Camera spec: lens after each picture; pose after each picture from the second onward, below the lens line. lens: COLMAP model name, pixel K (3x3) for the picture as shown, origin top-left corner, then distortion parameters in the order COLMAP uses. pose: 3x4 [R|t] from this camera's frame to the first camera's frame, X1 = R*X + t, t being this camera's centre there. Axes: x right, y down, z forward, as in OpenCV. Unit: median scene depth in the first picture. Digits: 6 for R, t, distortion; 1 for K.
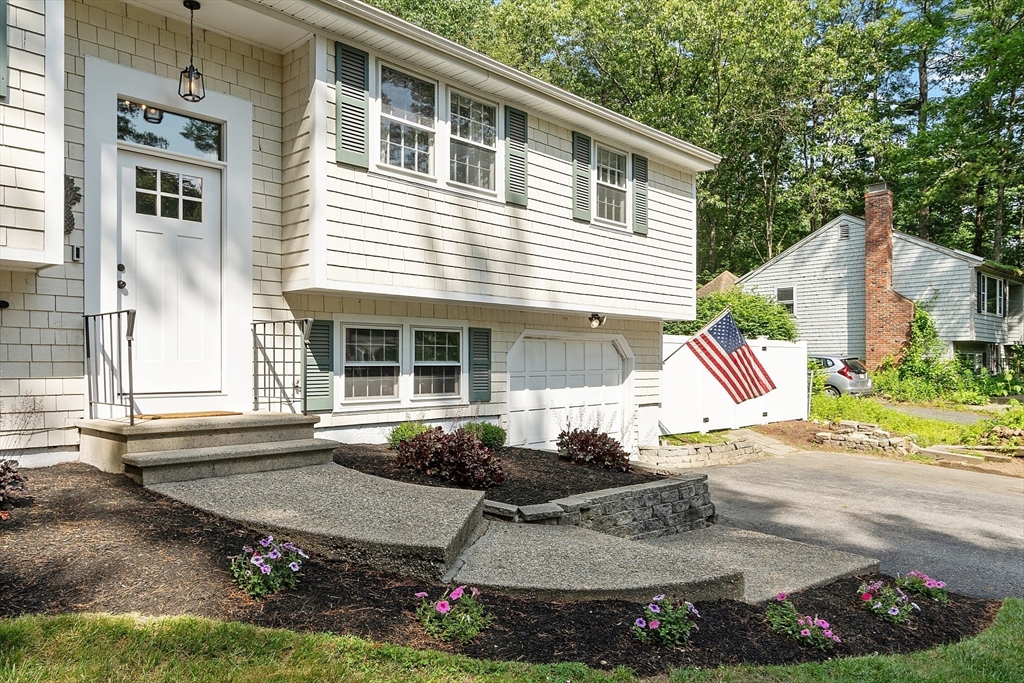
lens RADIAL K [[729.3, 0, 509.7], [0, 729.3, 372.8], [0, 0, 1]] dist [0.001549, 0.001004]
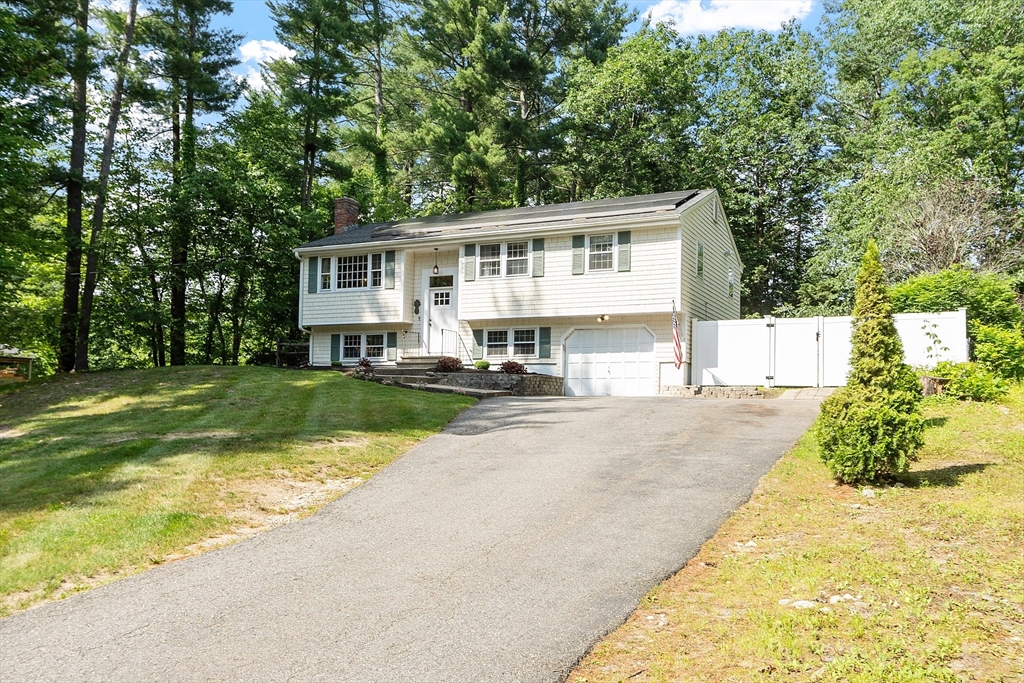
lens RADIAL K [[729.3, 0, 509.7], [0, 729.3, 372.8], [0, 0, 1]] dist [0.001549, 0.001004]
pose [[0.315535, -0.031666, -0.948385, 2.810227], [-0.025258, 0.998809, -0.041754, 0.245652], [0.948578, 0.037129, 0.314359, 0.170546]]
